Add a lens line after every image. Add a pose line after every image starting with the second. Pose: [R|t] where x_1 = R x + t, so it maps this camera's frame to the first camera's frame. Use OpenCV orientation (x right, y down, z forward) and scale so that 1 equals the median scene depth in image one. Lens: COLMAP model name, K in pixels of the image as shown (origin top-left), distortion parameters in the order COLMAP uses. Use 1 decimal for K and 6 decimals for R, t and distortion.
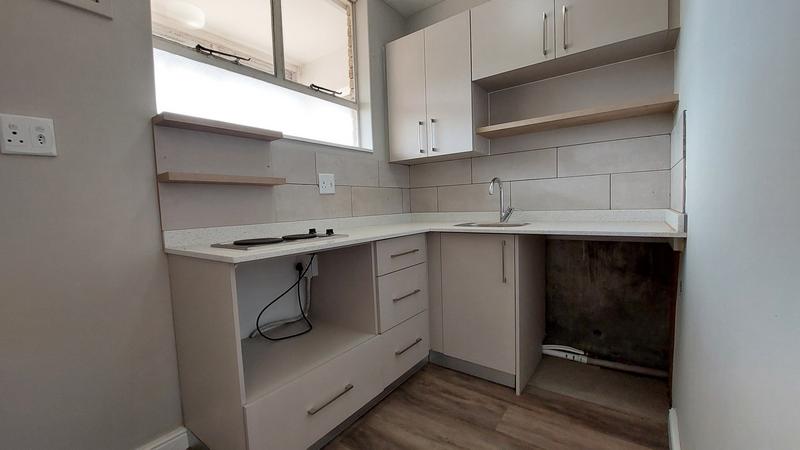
lens RADIAL K [[321.5, 0, 404.7], [0, 321.5, 226.7], [0, 0, 1]] dist [-0.020295, -0.000210]
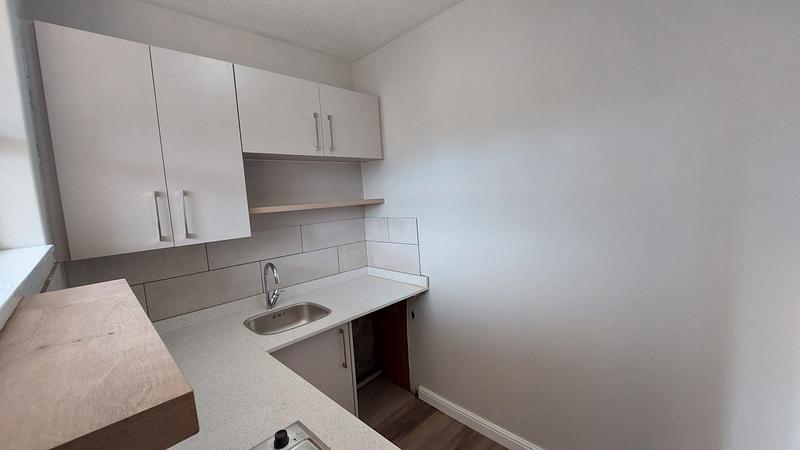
lens RADIAL K [[312.7, 0, 400.0], [0, 312.7, 225.0], [0, 0, 1]] dist [-0.011030, 0.000044]
pose [[0.148816, -0.065356, 0.986703, -0.542798], [0.122241, 0.991376, 0.047229, -0.267130], [-0.981280, 0.113587, 0.155522, 0.515777]]
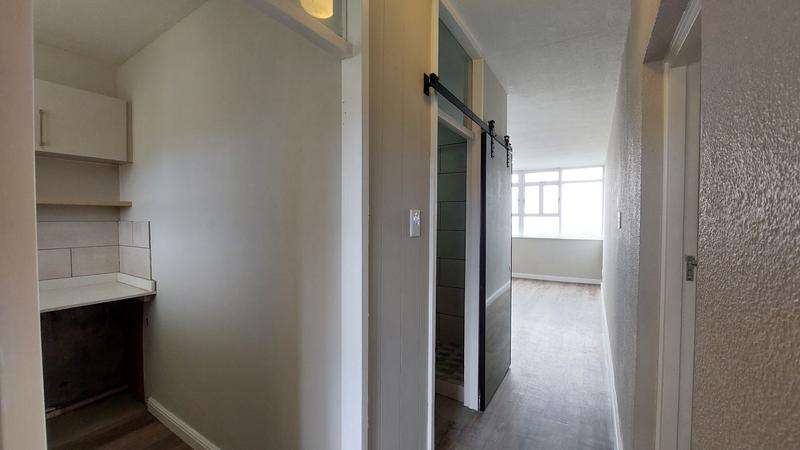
lens RADIAL K [[312.7, 0, 400.0], [0, 312.7, 225.0], [0, 0, 1]] dist [-0.011030, 0.000044]
pose [[-0.066849, 0.009859, 0.997714, -0.598603], [0.066794, 0.997752, -0.005384, -0.156864], [-0.995525, 0.066281, -0.067357, -0.176710]]
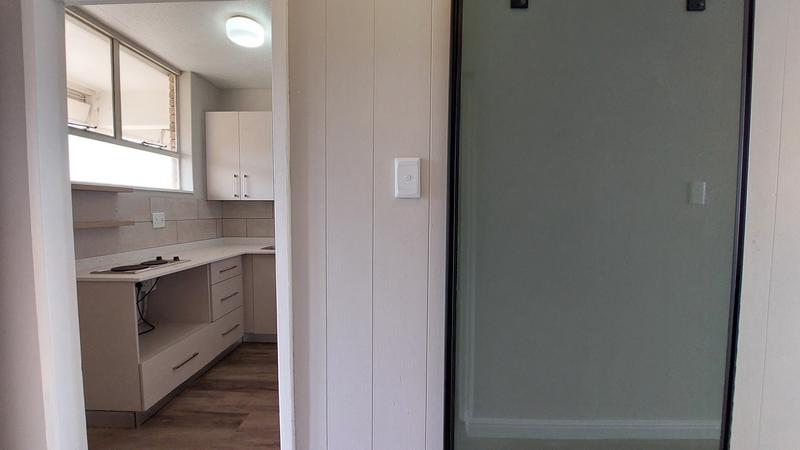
lens RADIAL K [[321.5, 0, 404.7], [0, 321.5, 226.7], [0, 0, 1]] dist [-0.020295, -0.000210]
pose [[0.819949, 0.005518, 0.572409, -0.163348], [0.006304, 0.999806, -0.018668, -0.078085], [-0.572401, 0.018915, 0.819755, -0.666680]]
